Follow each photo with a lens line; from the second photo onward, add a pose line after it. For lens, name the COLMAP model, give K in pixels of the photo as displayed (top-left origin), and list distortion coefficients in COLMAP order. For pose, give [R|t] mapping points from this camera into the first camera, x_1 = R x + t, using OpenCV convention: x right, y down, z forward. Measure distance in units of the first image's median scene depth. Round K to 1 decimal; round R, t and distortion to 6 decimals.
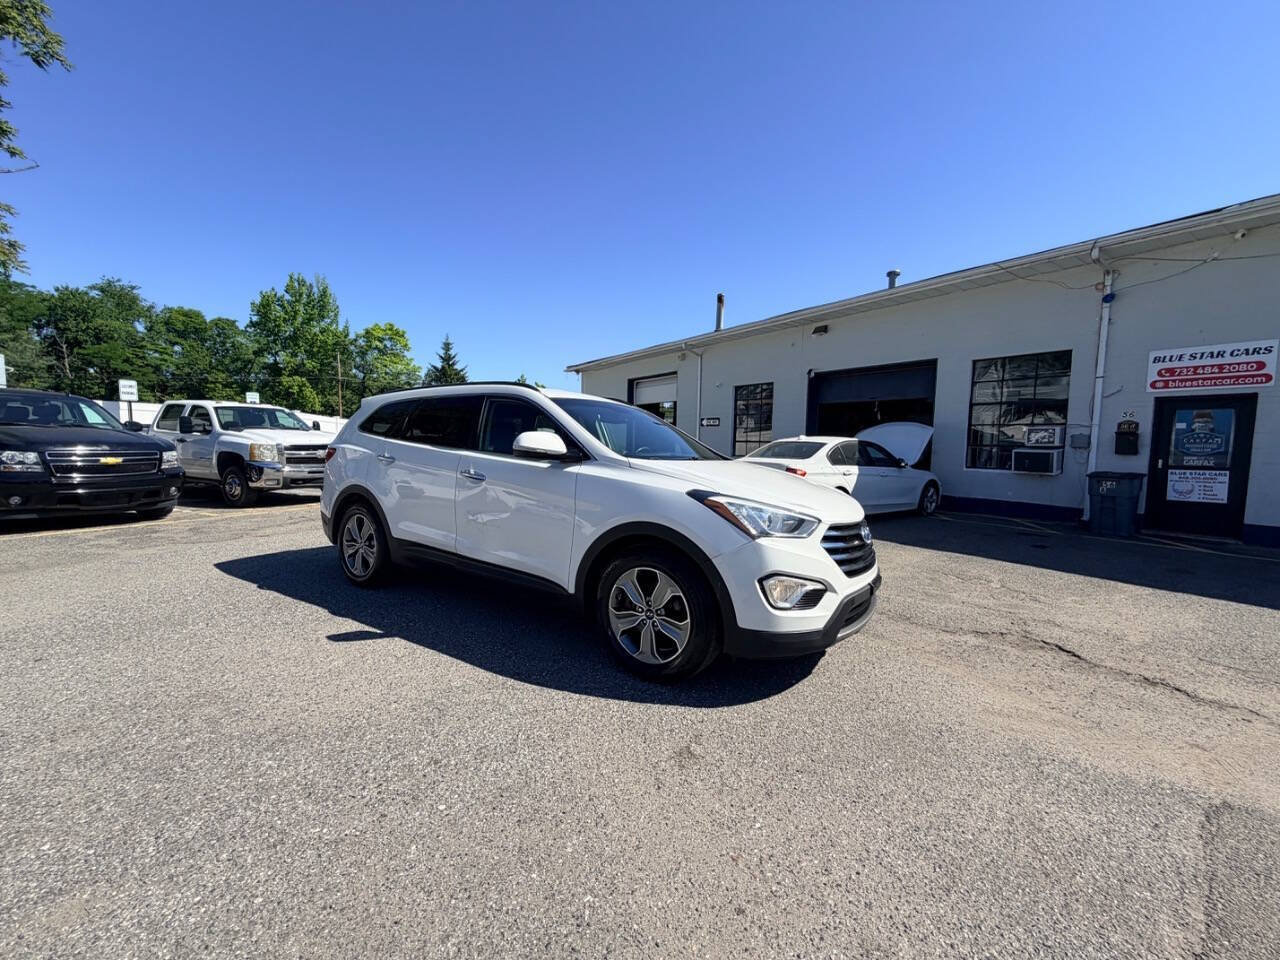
lens RADIAL K [[508.7, 0, 638.3], [0, 508.7, 479.3], [0, 0, 1]] dist [0.000449, 0.000151]
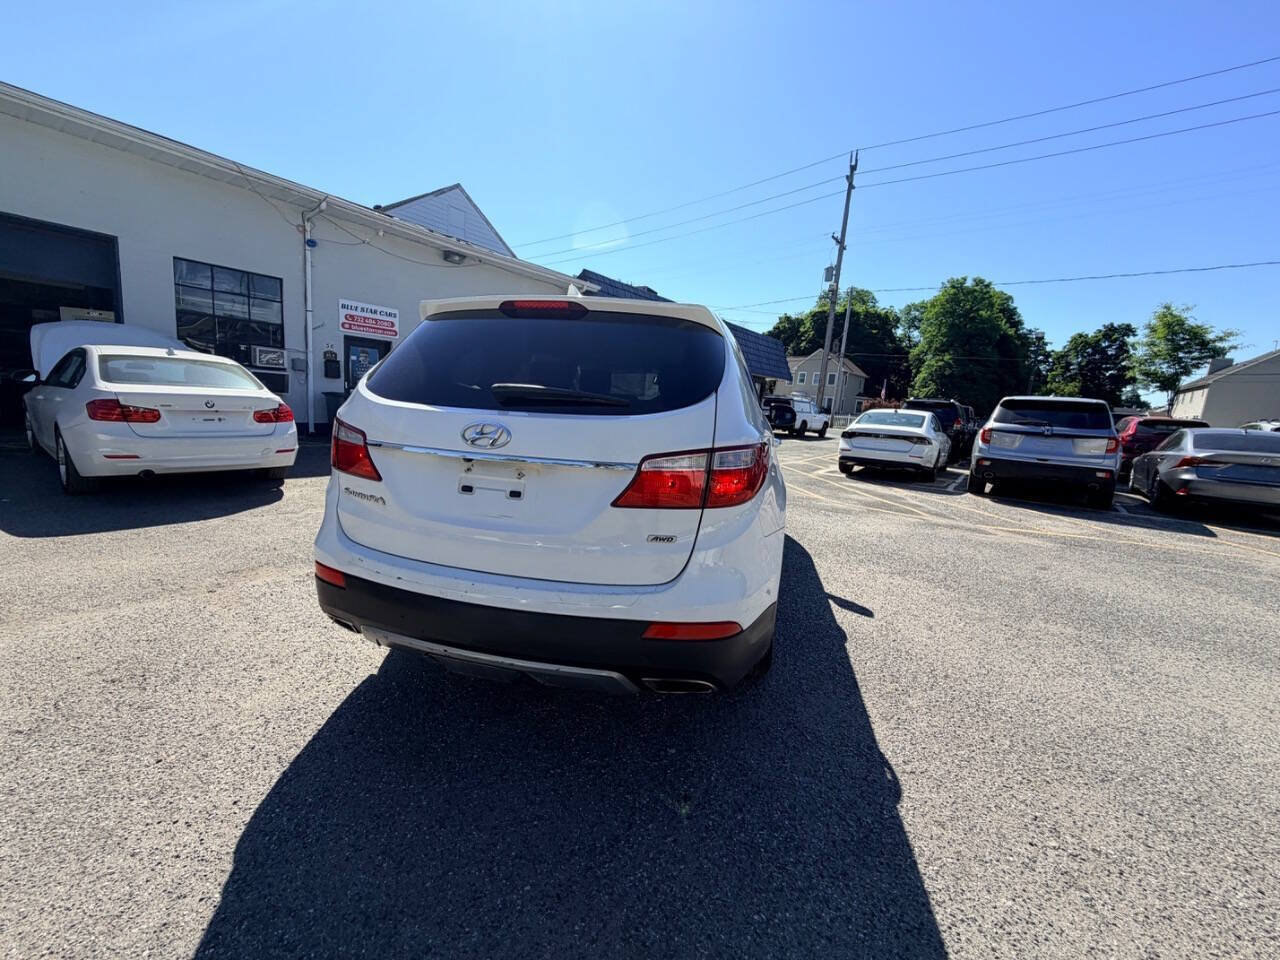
lens RADIAL K [[508.7, 0, 638.3], [0, 508.7, 478.6], [0, 0, 1]] dist [0.000449, 0.000151]
pose [[-0.330365, -0.191302, 0.924263, -0.586548], [-0.013164, 0.980083, 0.198151, -0.069579], [-0.943761, 0.053295, -0.326304, 0.767360]]
